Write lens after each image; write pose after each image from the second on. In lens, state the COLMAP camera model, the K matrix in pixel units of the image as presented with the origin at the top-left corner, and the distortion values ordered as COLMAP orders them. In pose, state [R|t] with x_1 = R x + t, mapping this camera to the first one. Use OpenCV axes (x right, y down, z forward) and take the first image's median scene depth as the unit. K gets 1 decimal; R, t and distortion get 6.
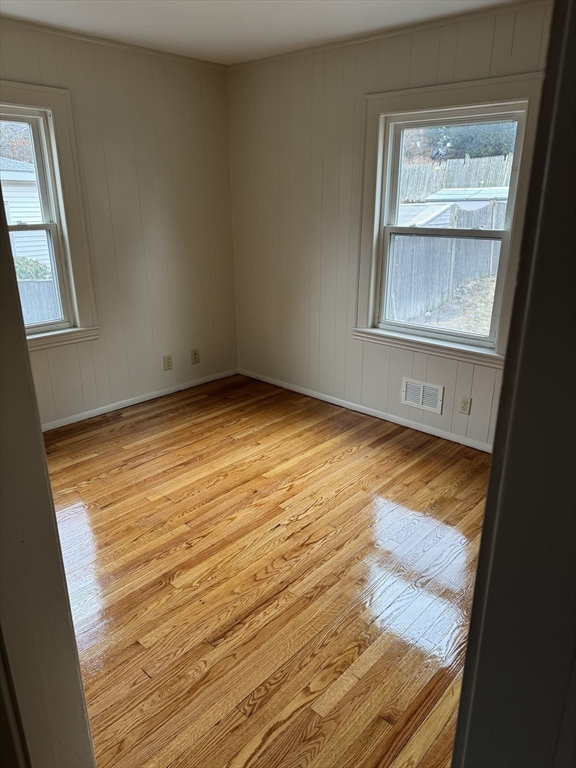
lens RADIAL K [[535.8, 0, 287.8], [0, 535.8, 387.6], [0, 0, 1]] dist [0.064971, -0.084178]
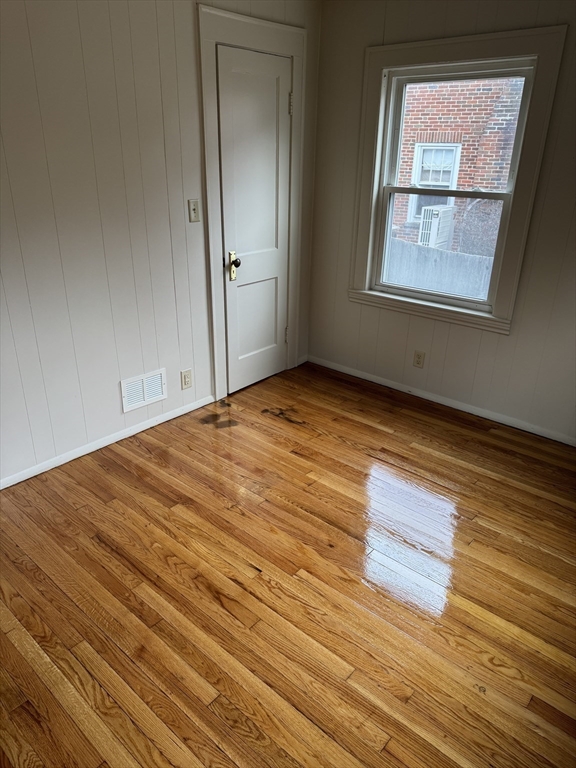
lens RADIAL K [[535.8, 0, 293.2], [0, 535.8, 378.5], [0, 0, 1]] dist [0.064971, -0.084178]
pose [[0.022646, 0.389138, -0.920901, 0.560097], [-0.351057, 0.865575, 0.357127, -0.274491], [0.936080, 0.315201, 0.156211, 0.741367]]
